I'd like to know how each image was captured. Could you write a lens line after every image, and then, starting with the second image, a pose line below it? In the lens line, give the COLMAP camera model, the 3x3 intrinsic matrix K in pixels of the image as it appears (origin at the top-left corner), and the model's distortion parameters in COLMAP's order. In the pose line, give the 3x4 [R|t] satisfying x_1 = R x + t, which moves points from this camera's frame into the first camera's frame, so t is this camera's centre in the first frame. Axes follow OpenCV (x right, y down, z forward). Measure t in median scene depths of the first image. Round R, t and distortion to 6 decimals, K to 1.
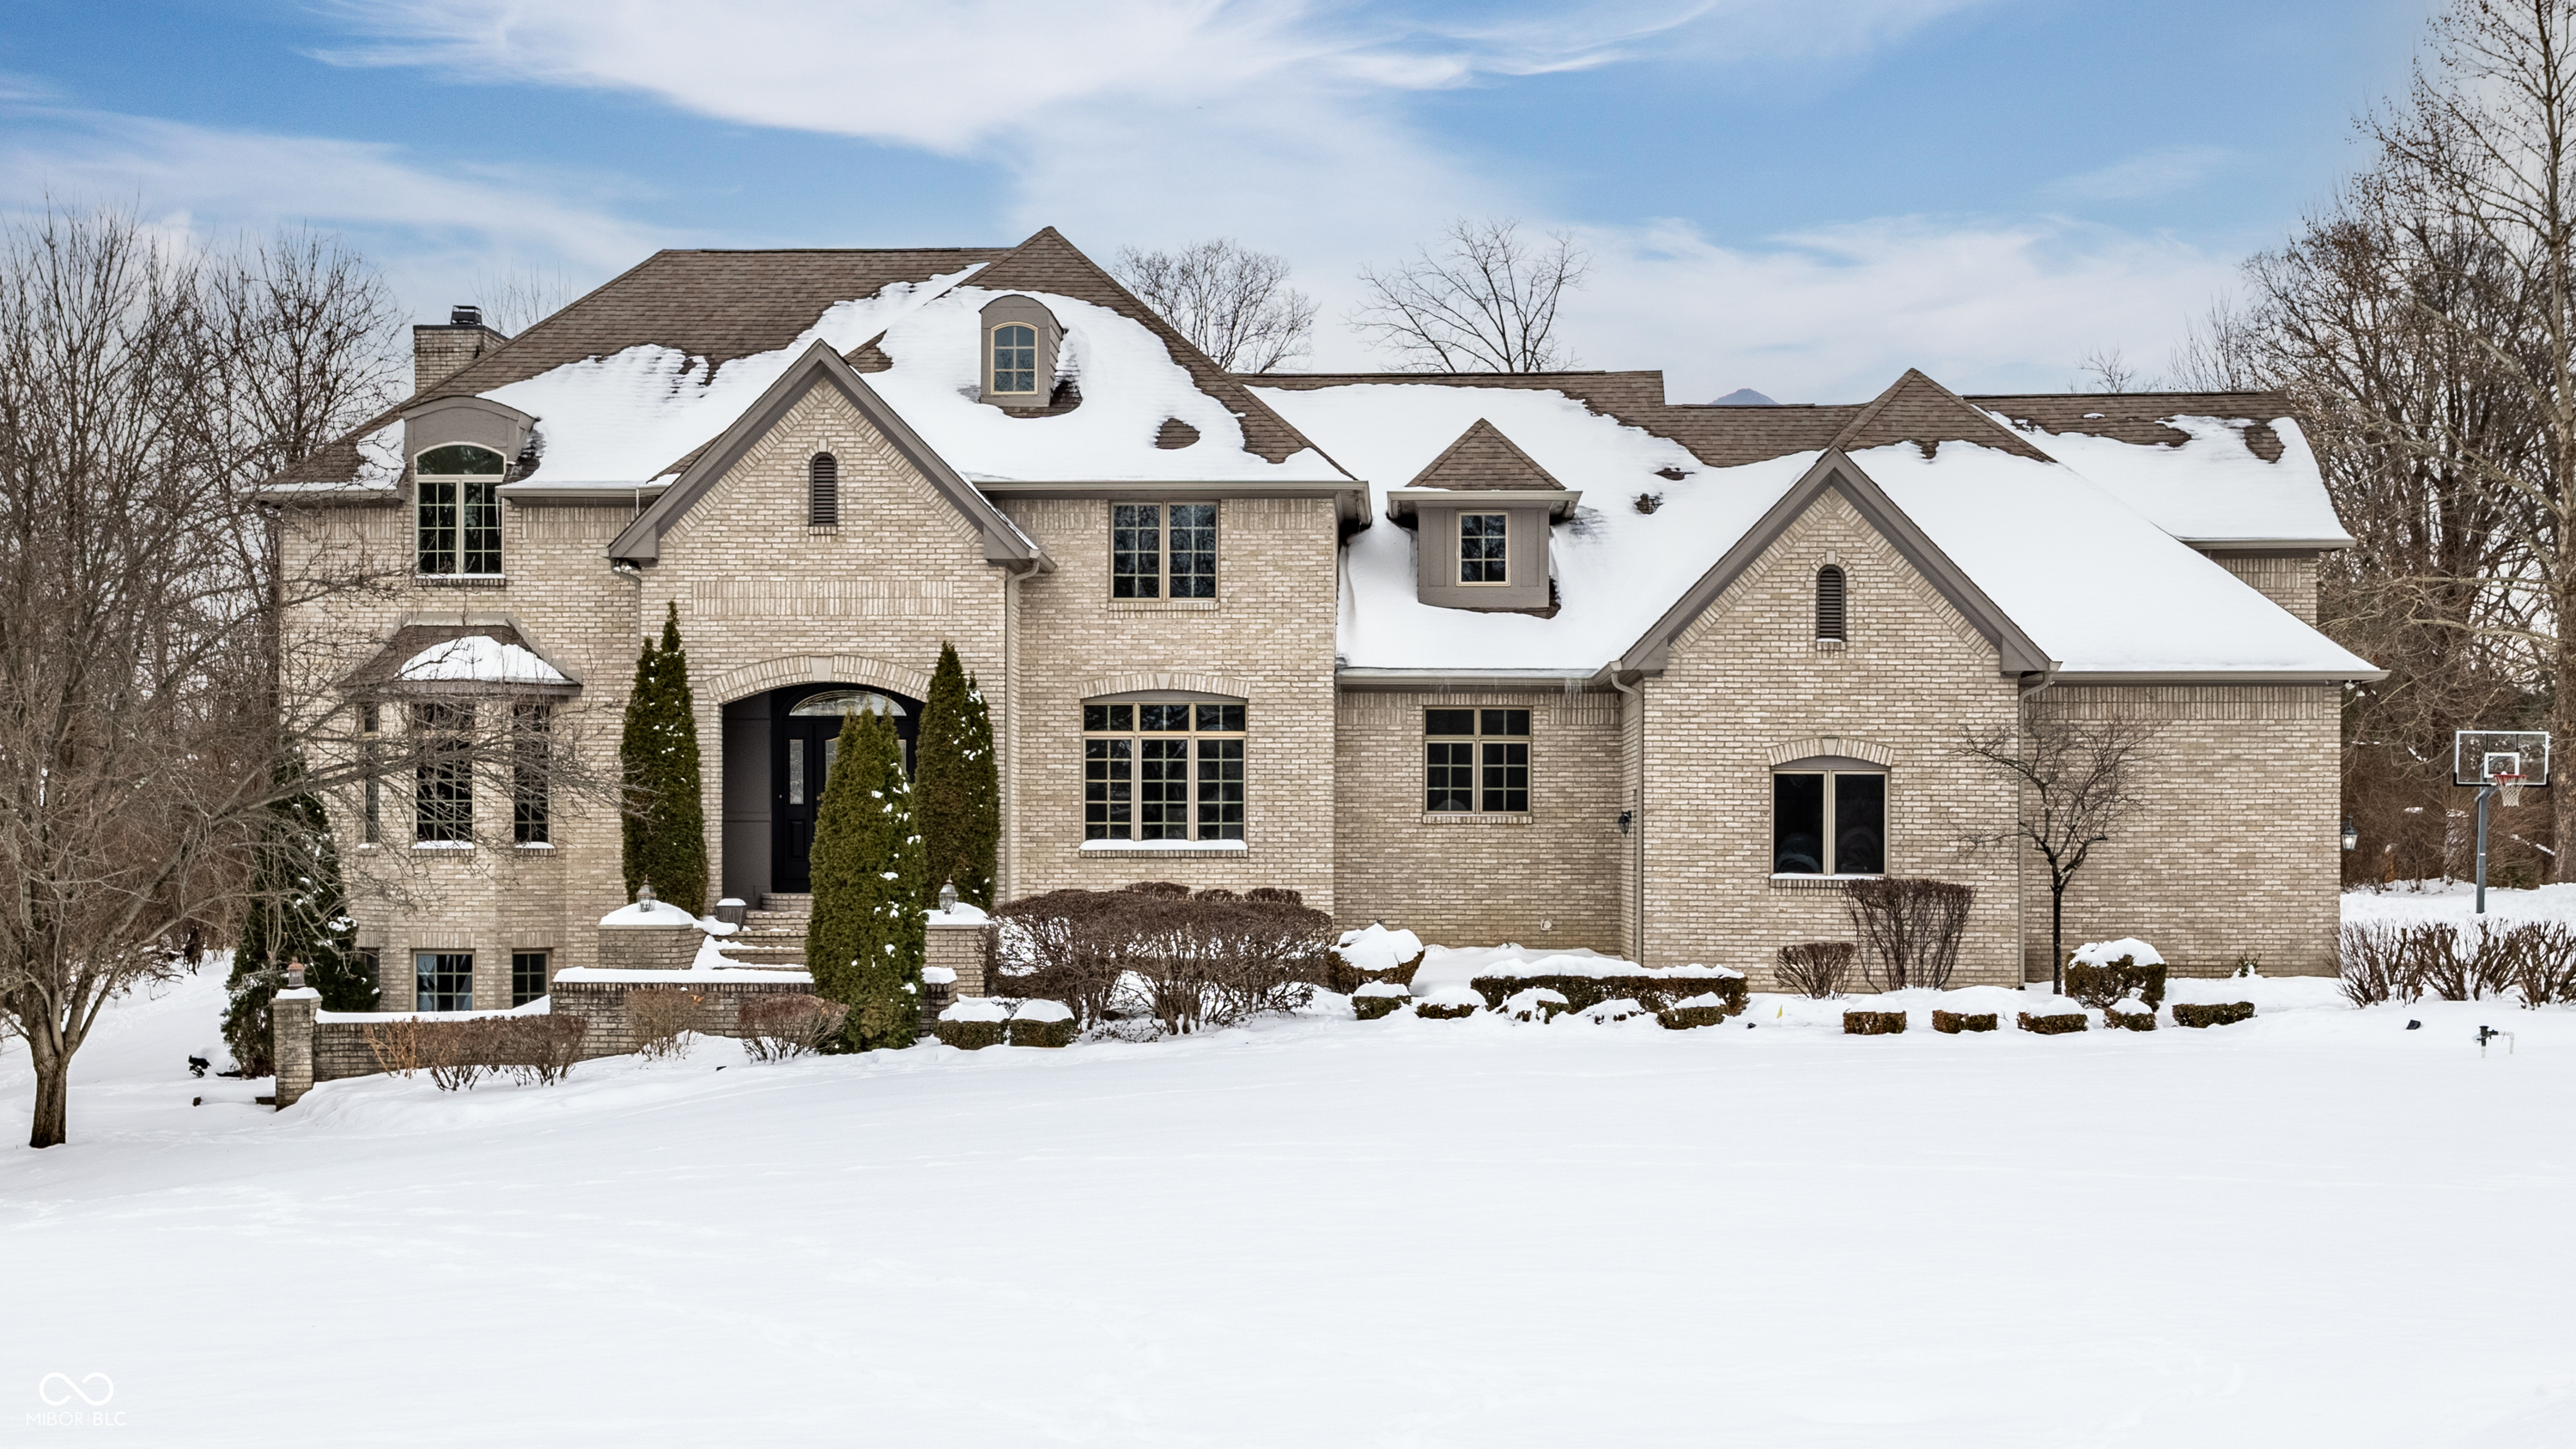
lens RADIAL K [[2524.8, 0, 1281.9], [0, 2524.8, 844.8], [0, 0, 1]] dist [0.006297, -0.016291]
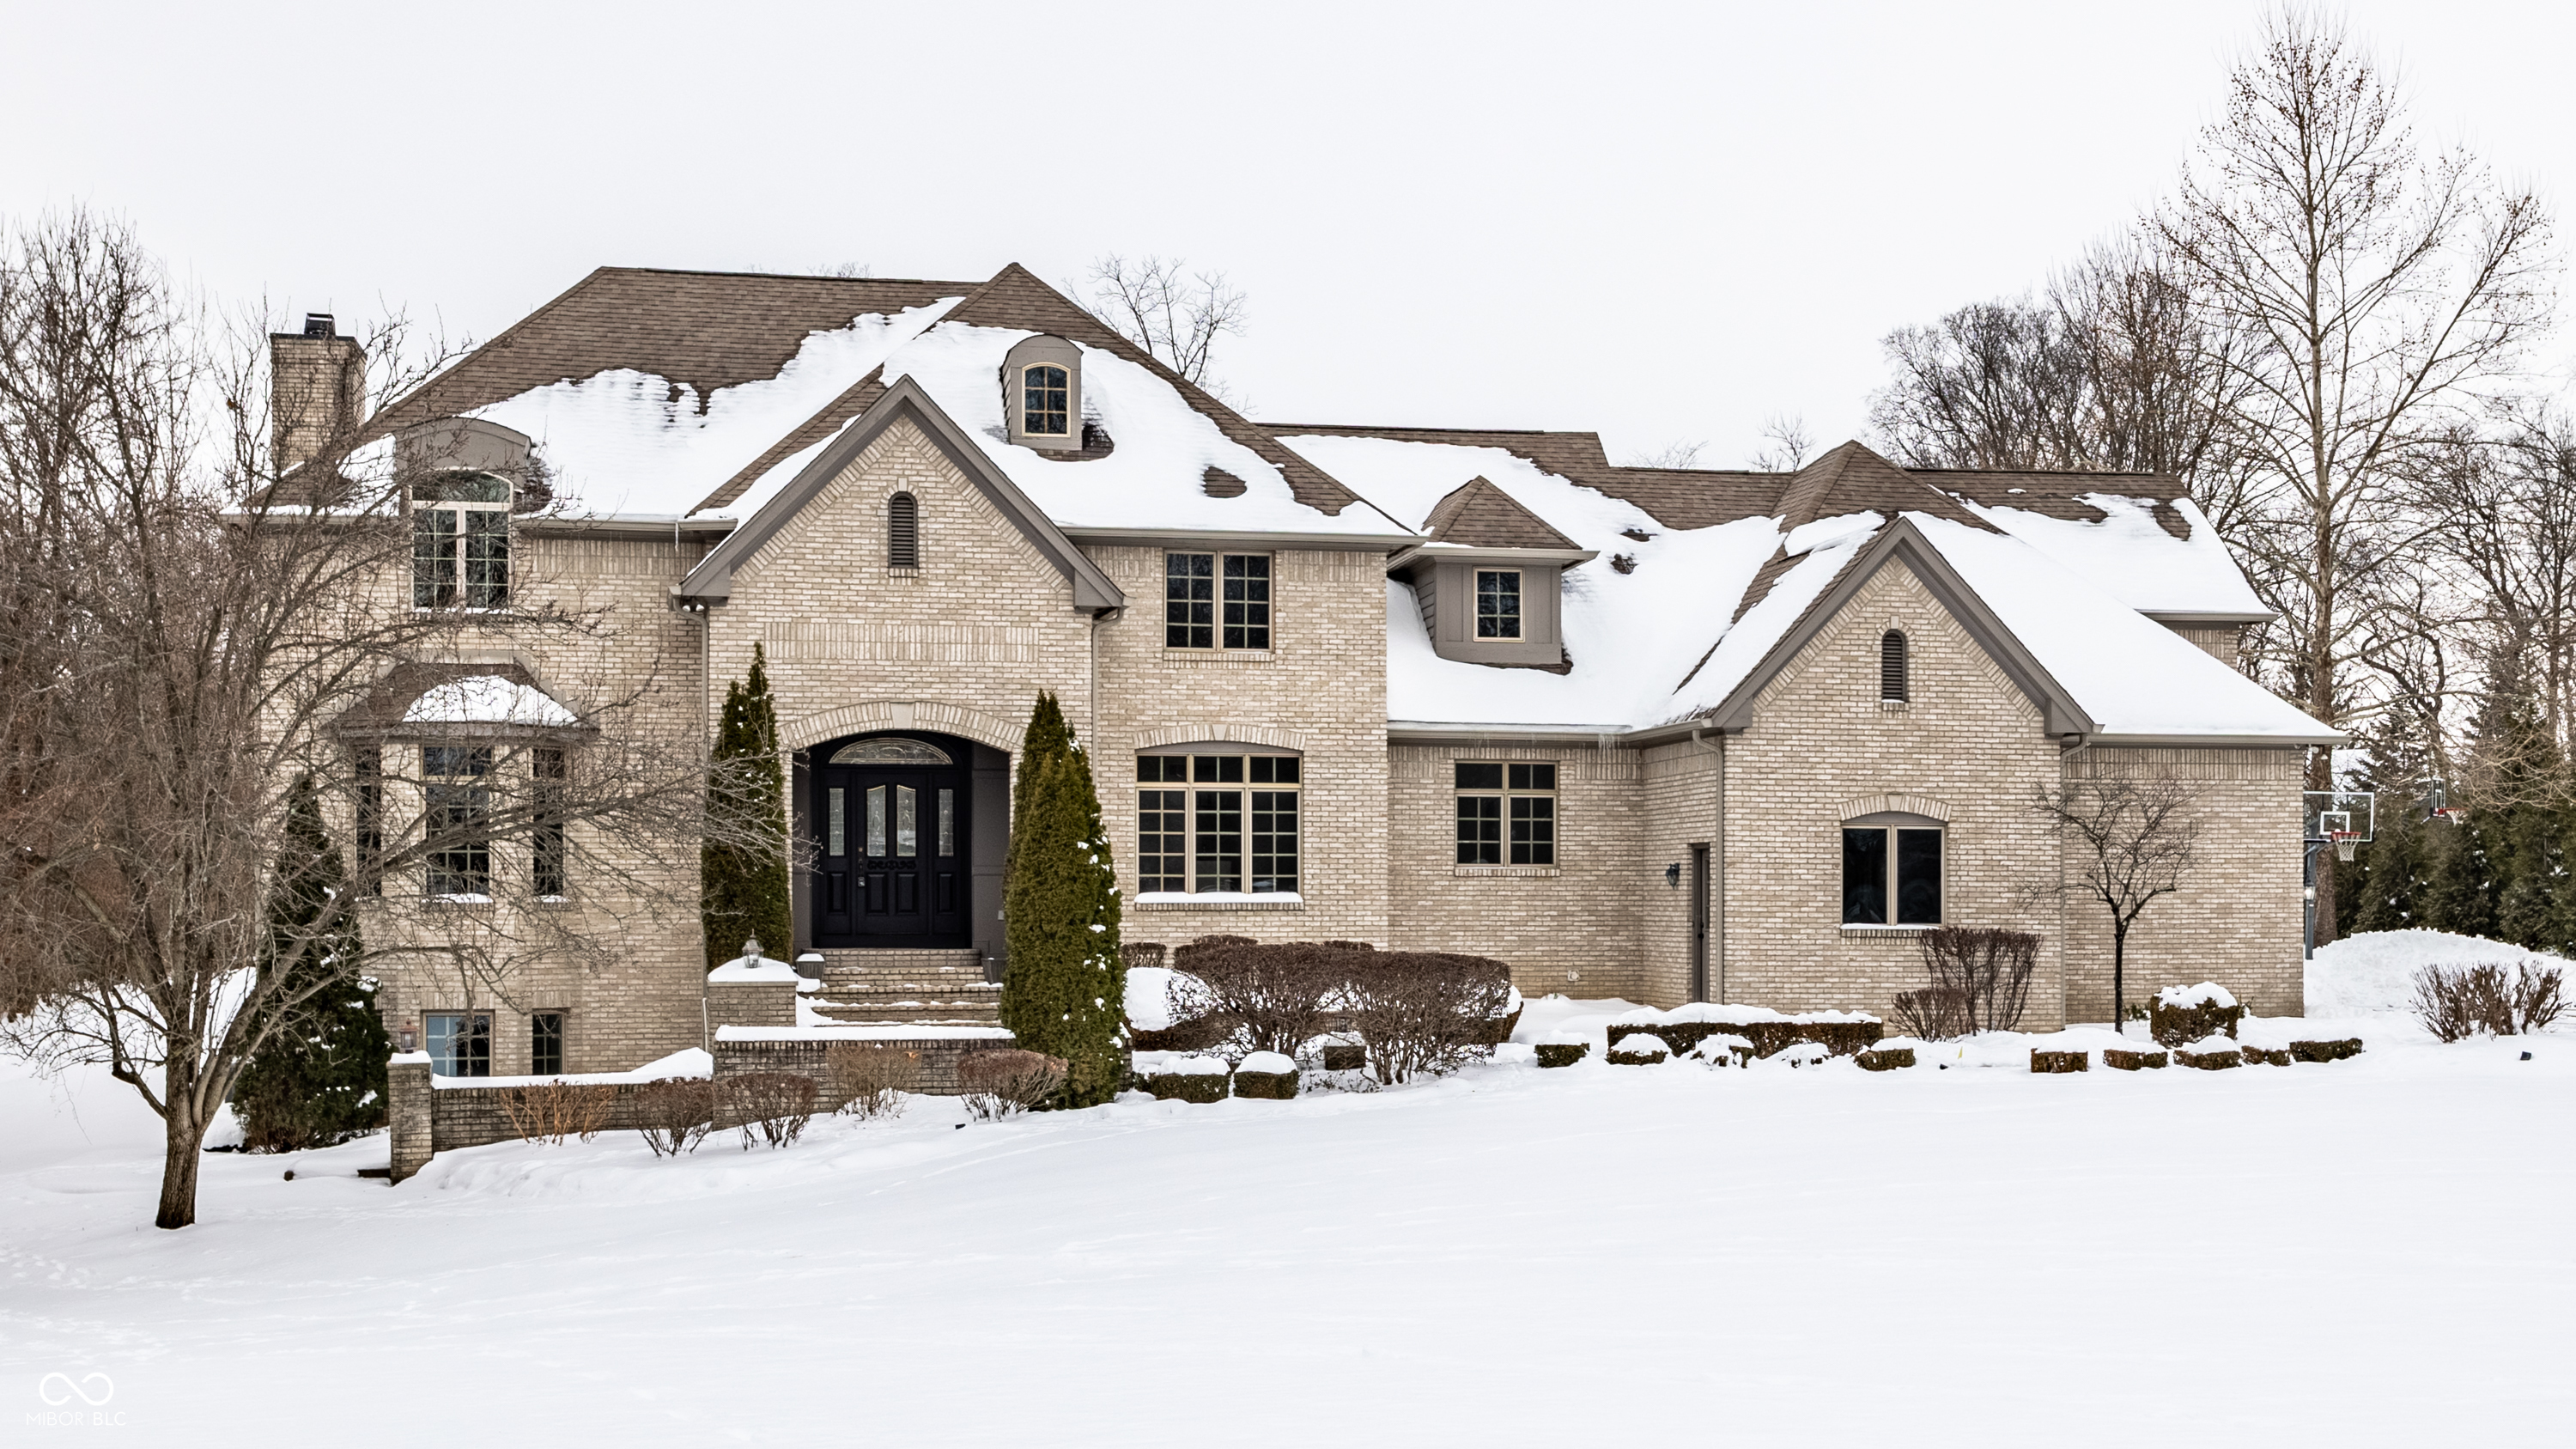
lens RADIAL K [[2618.7, 0, 1293.4], [0, 2618.7, 905.6], [0, 0, 1]] dist [0.004838, -0.004028]
pose [[0.977871, -0.002008, 0.209198, -0.234205], [0.001675, 0.999997, 0.001767, 0.001448], [-0.209201, -0.001377, 0.977872, -0.011331]]
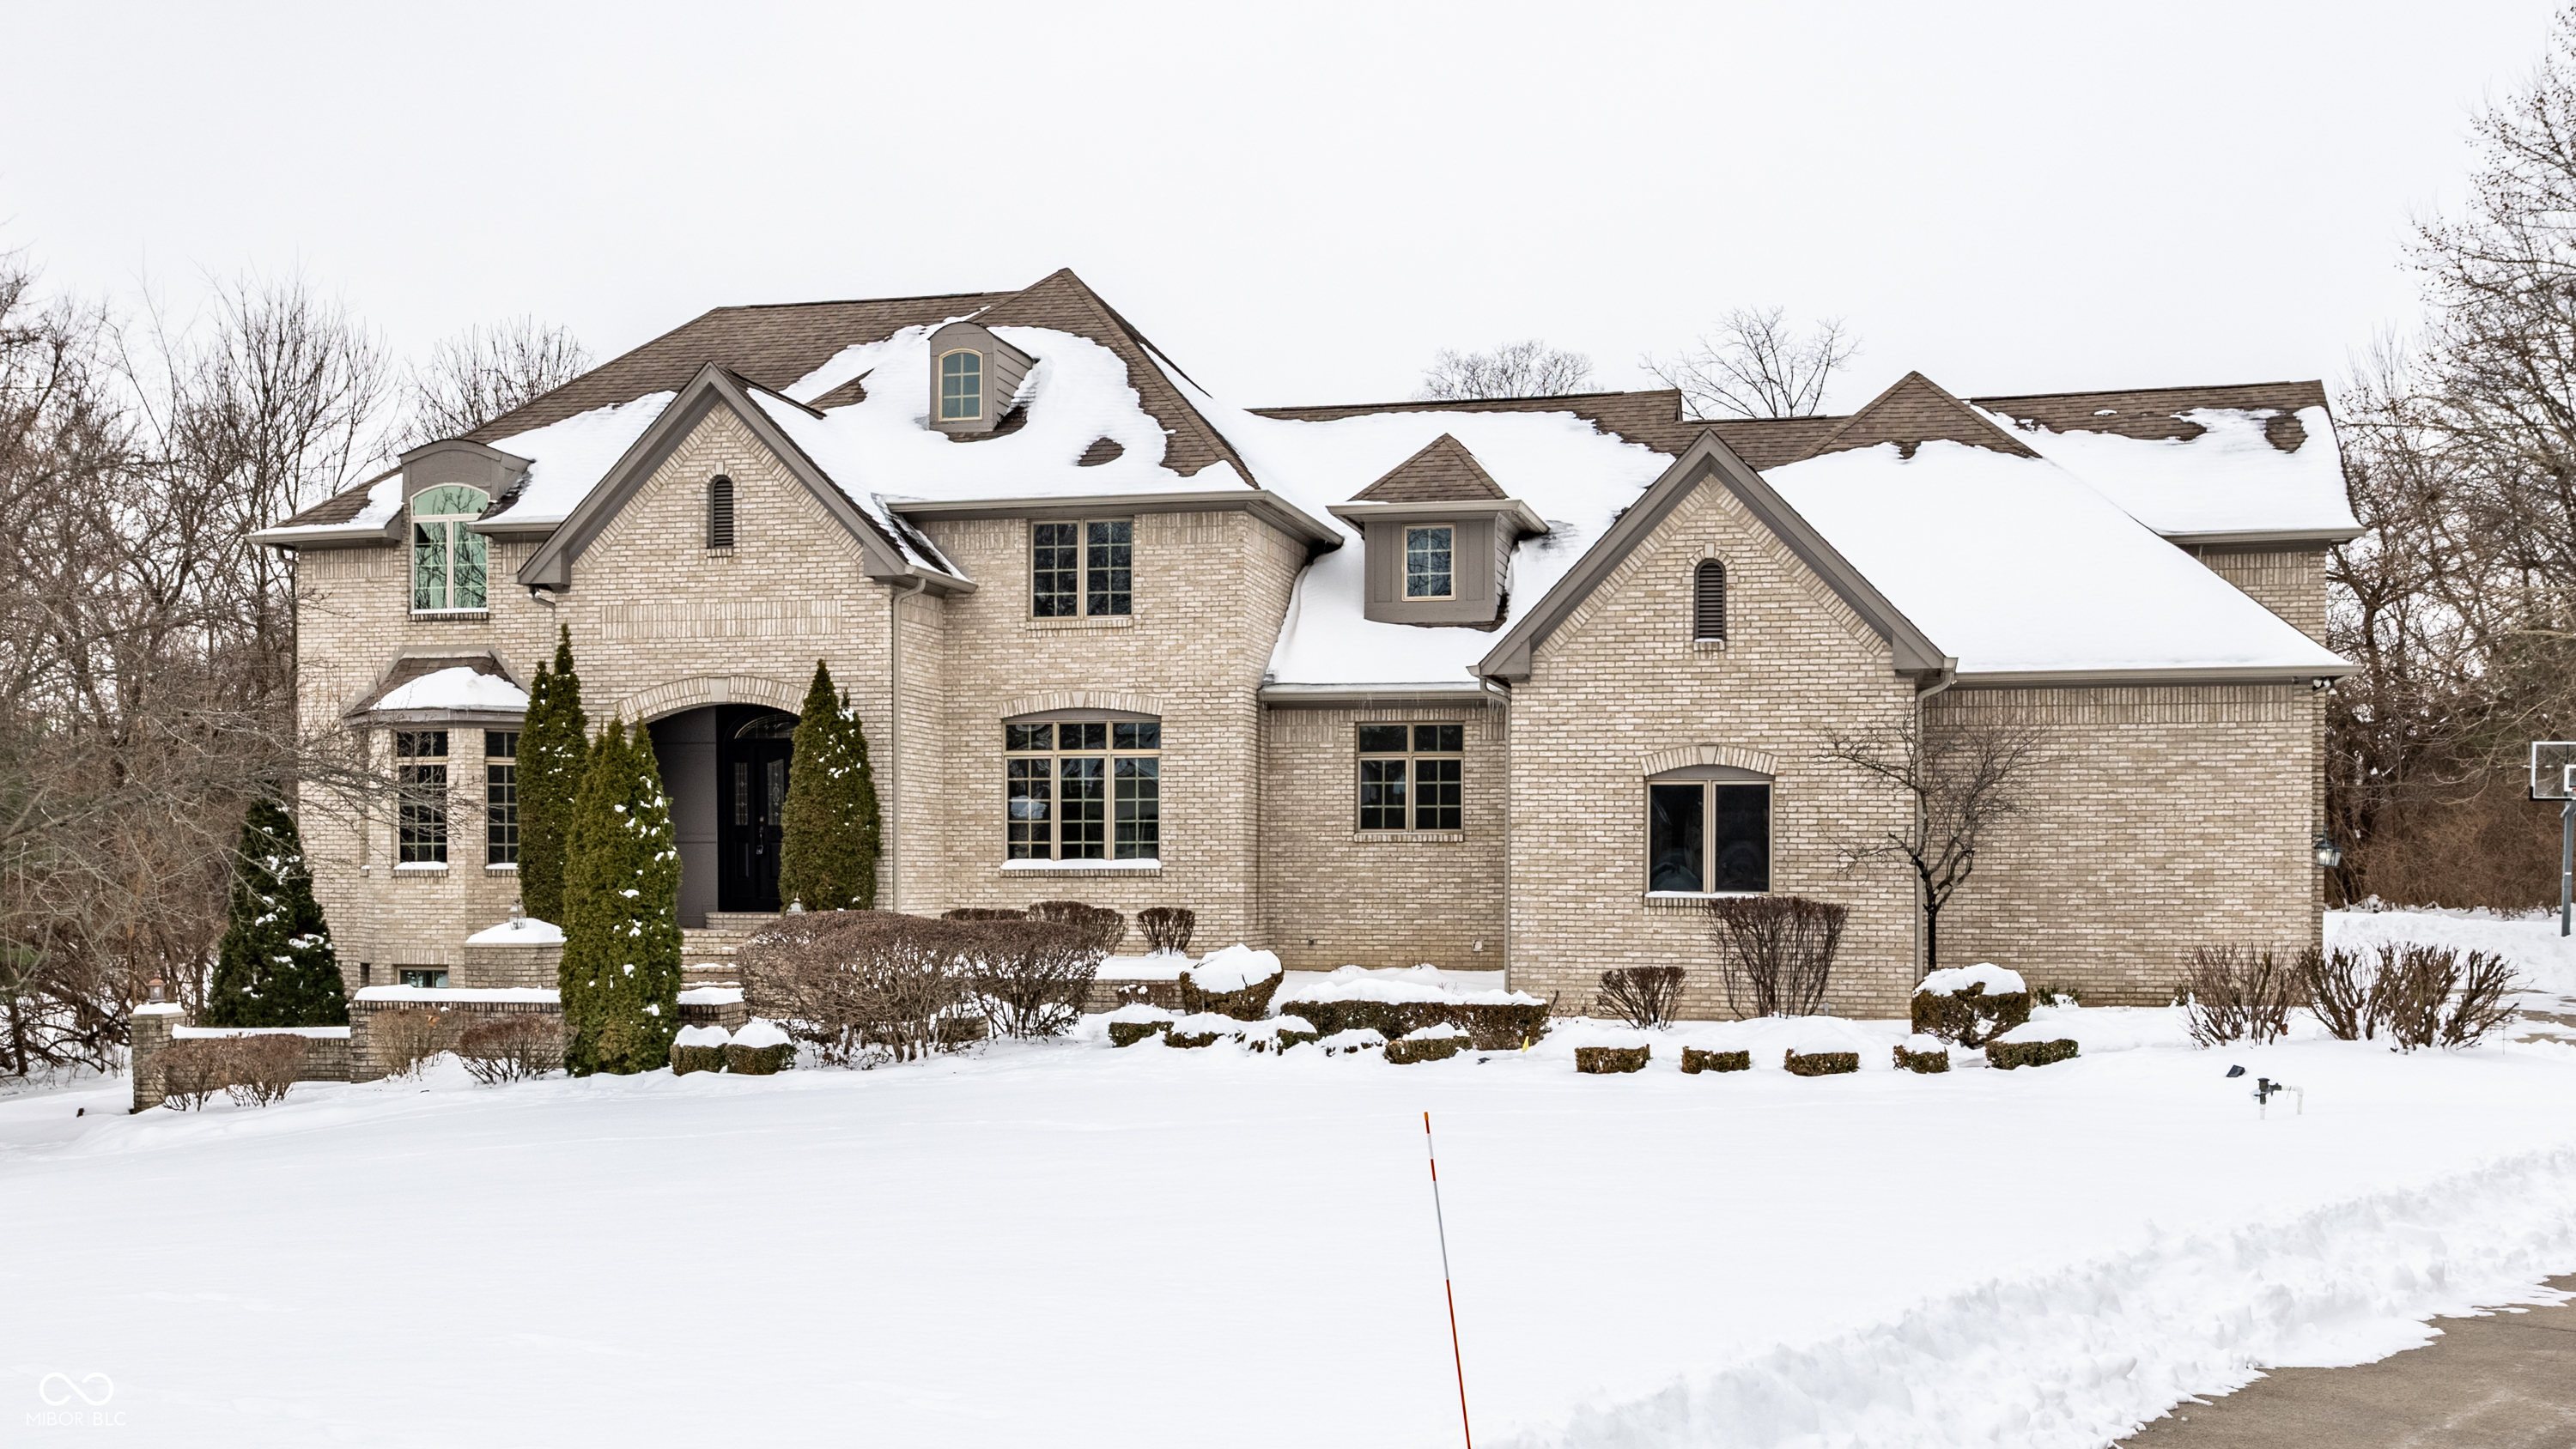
lens RADIAL K [[2085.0, 0, 1396.6], [0, 2085.0, 900.7], [0, 0, 1]] dist [-0.003892, 0.007691]
pose [[0.988308, -0.000020, -0.152474, 0.202456], [0.001778, 0.999933, 0.011396, 0.005345], [0.152463, -0.011534, 0.988242, 0.206655]]
